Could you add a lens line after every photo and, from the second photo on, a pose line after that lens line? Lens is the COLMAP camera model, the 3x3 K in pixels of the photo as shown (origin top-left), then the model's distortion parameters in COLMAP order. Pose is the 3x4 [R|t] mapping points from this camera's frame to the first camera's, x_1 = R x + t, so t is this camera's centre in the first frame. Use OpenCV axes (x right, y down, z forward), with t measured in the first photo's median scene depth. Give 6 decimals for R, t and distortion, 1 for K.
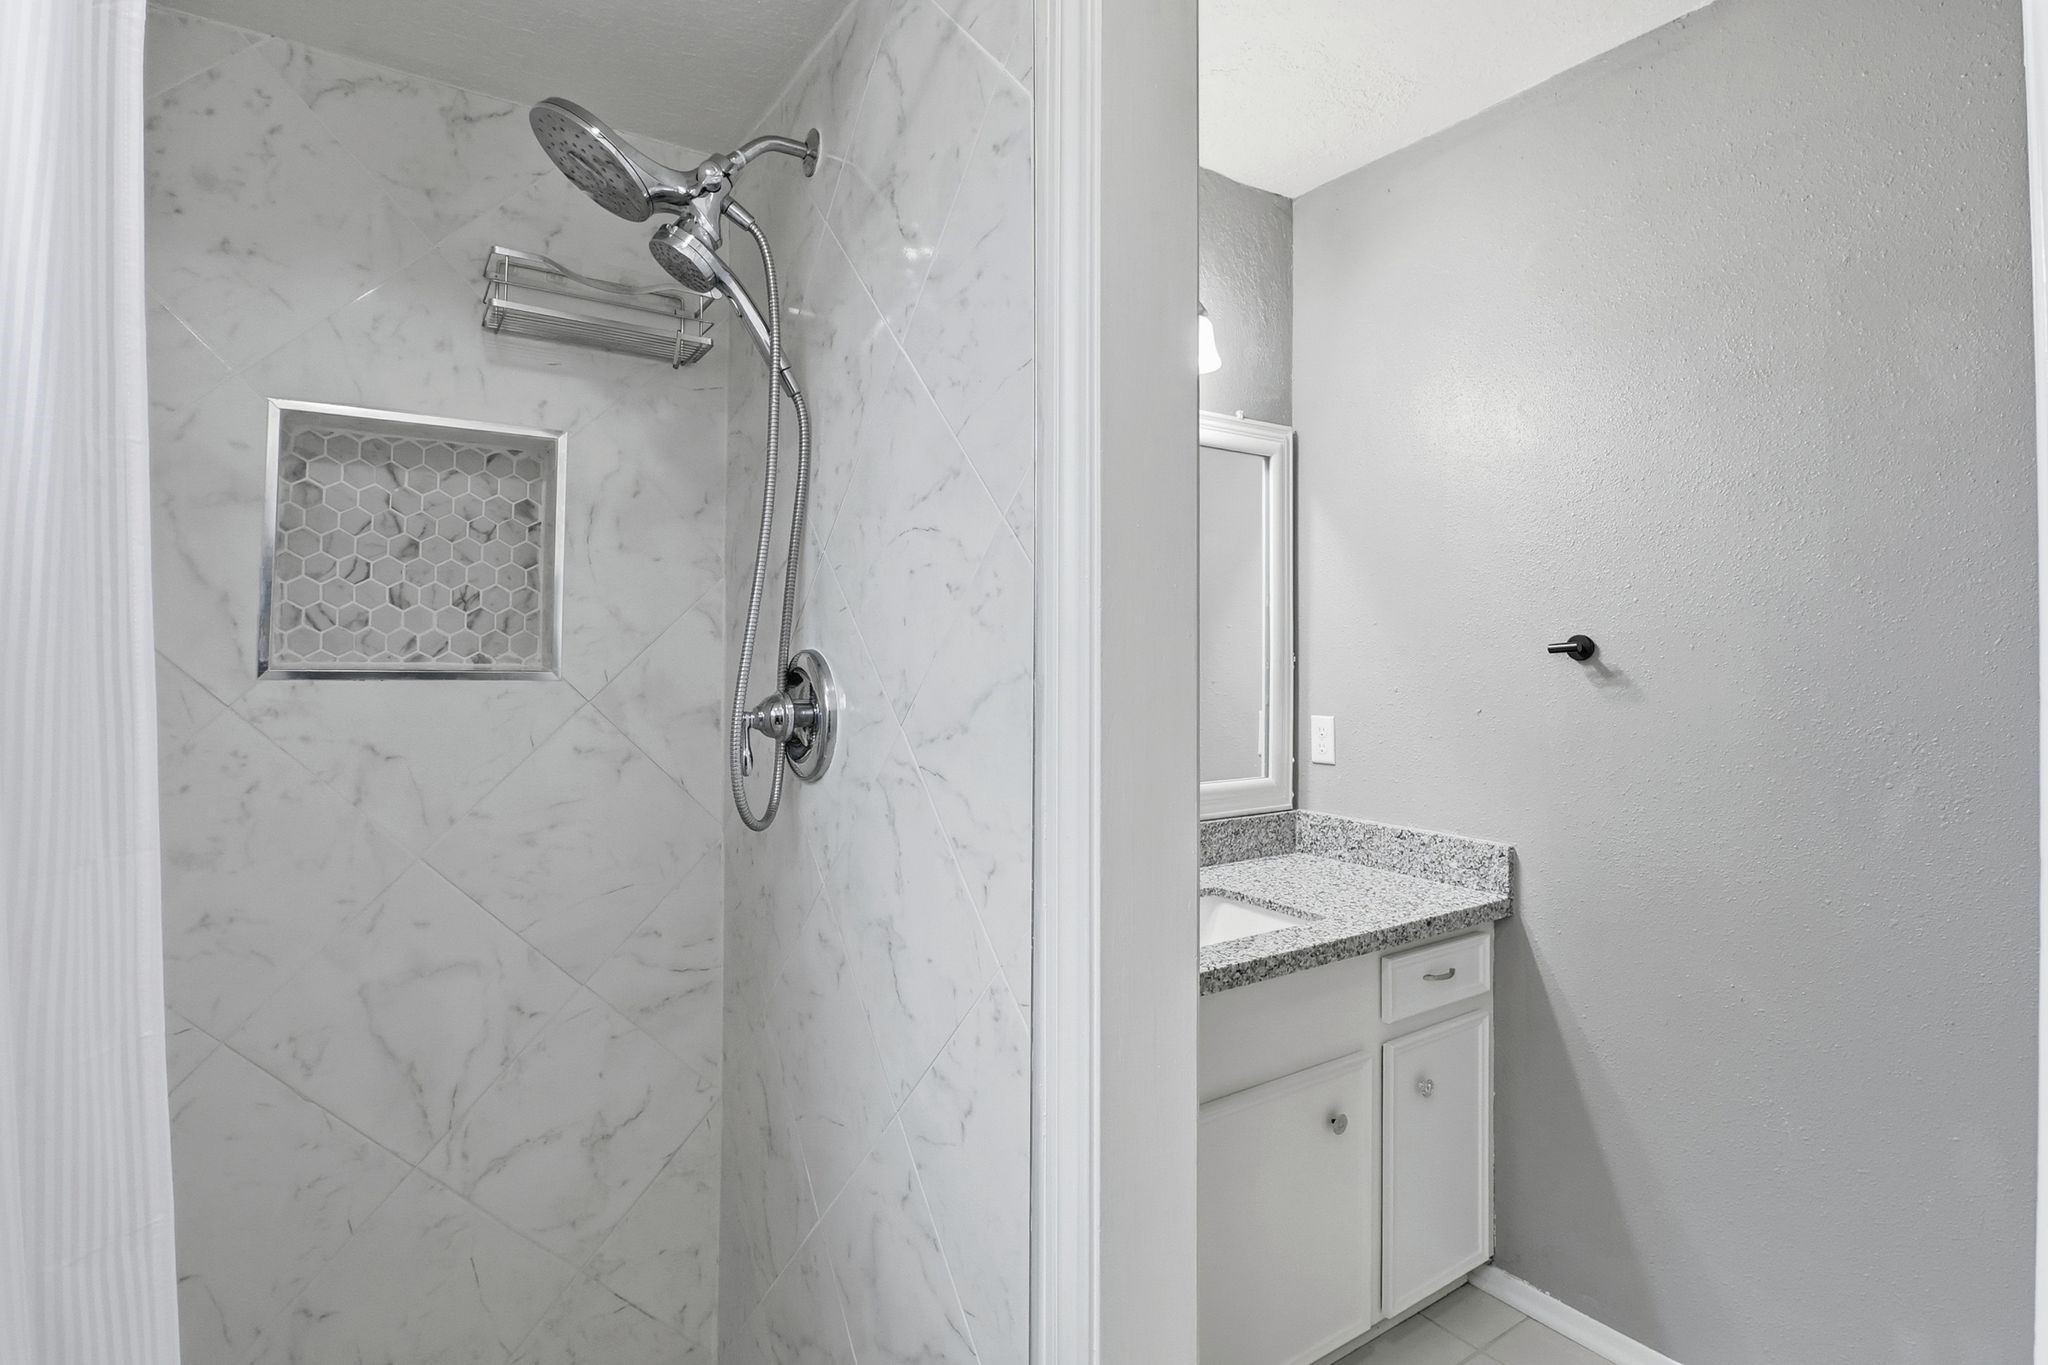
lens RADIAL K [[1001.3, 0, 1044.8], [0, 1001.3, 658.8], [0, 0, 1]] dist [-0.003308, -0.000777]
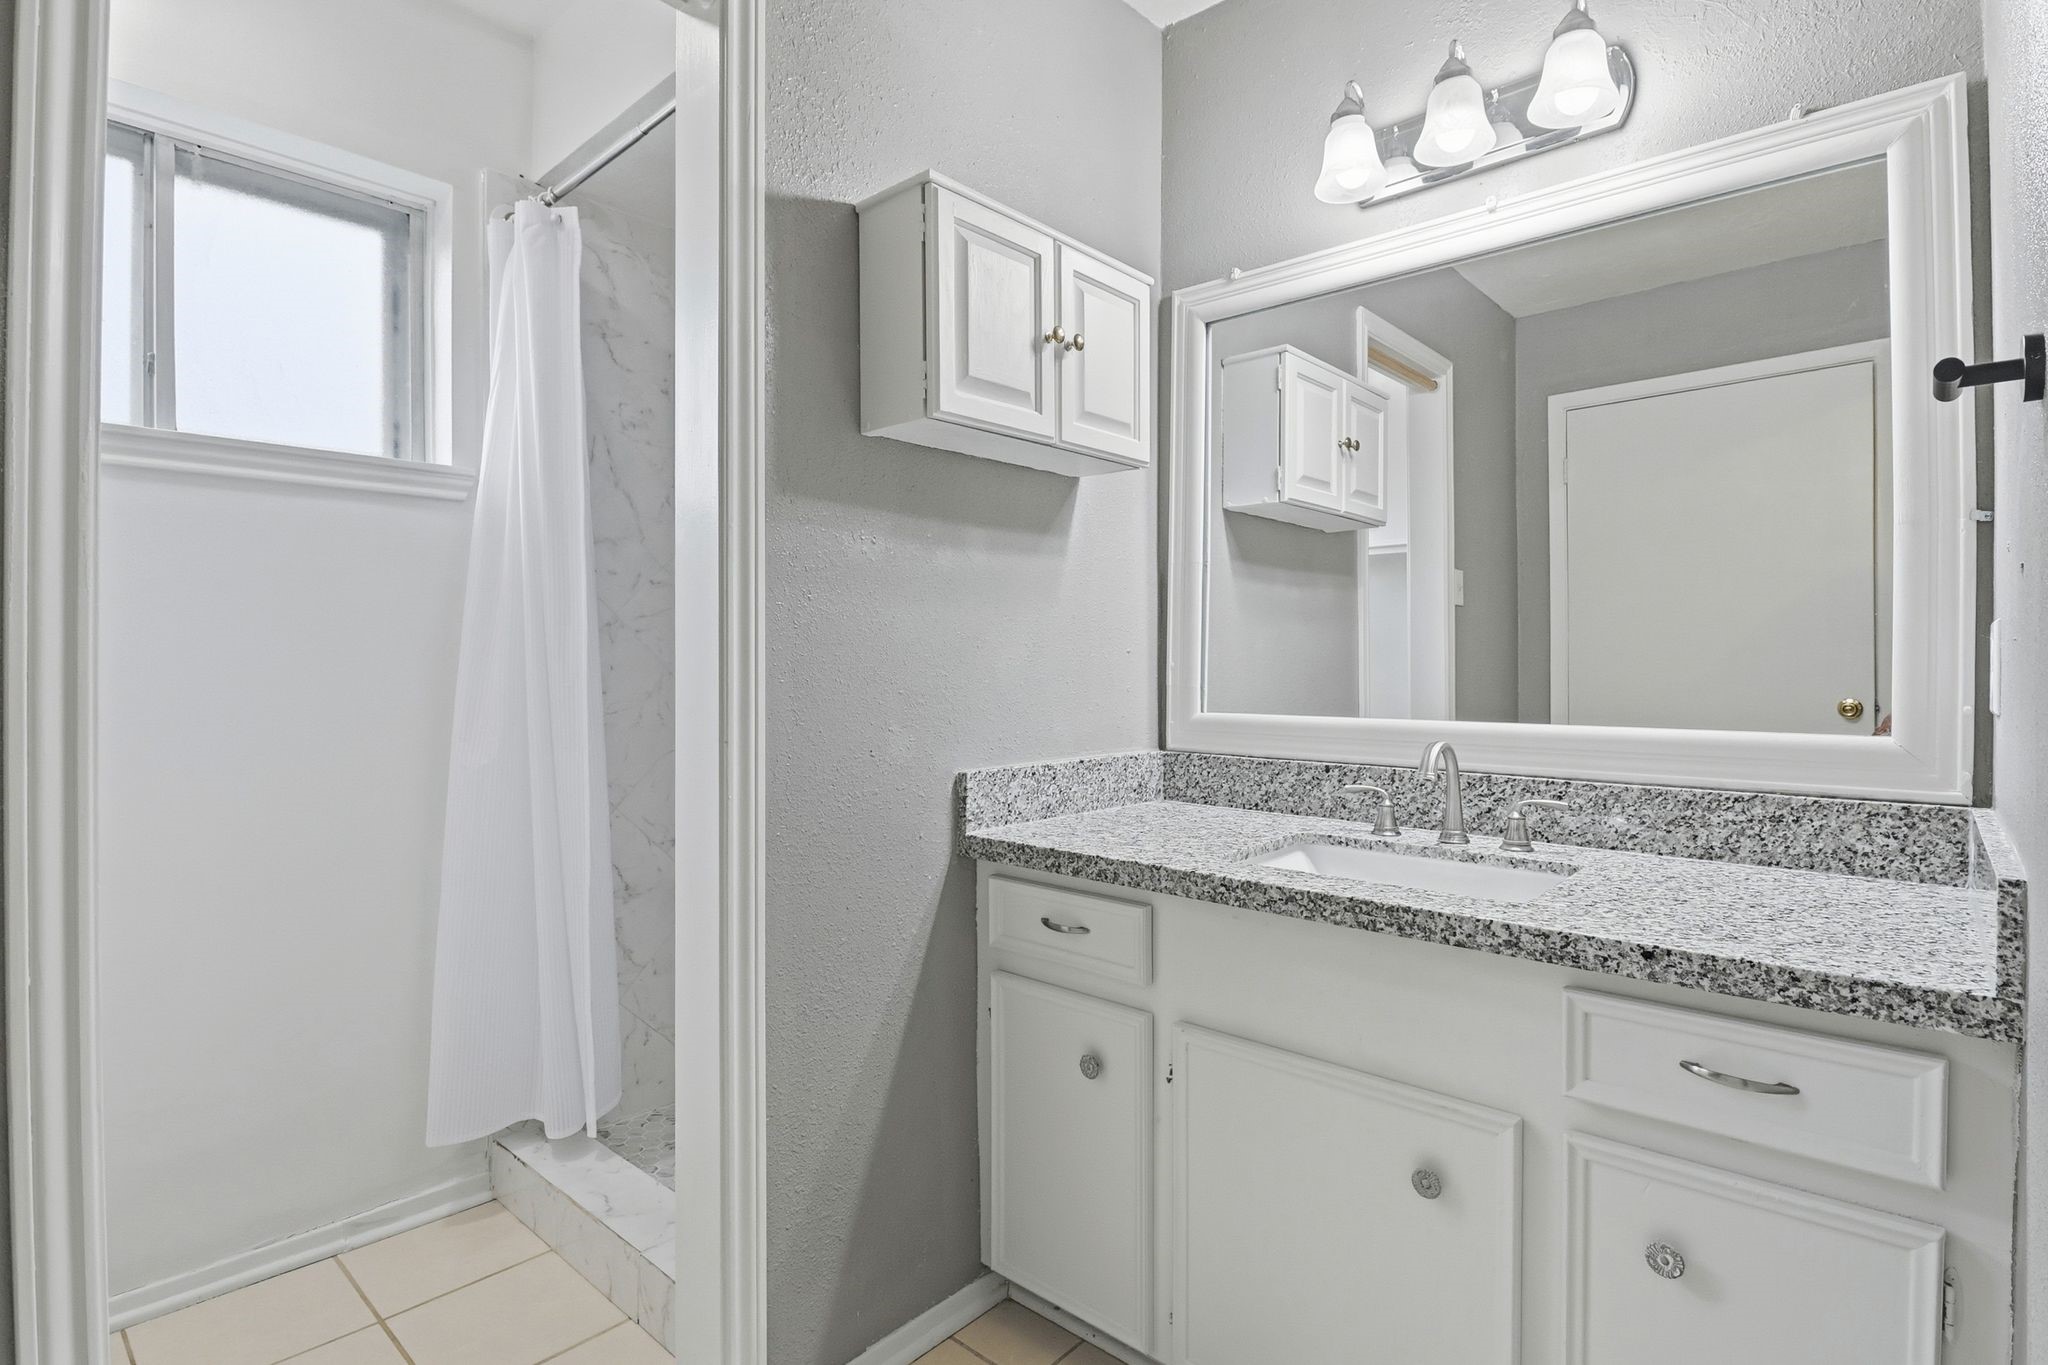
lens RADIAL K [[1001.3, 0, 1044.8], [0, 1001.3, 658.8], [0, 0, 1]] dist [-0.003308, -0.000777]
pose [[0.251768, -0.007574, -0.967758, 0.824230], [-0.003383, 0.999956, -0.008706, 0.106716], [0.967782, 0.005466, 0.251732, 0.535416]]
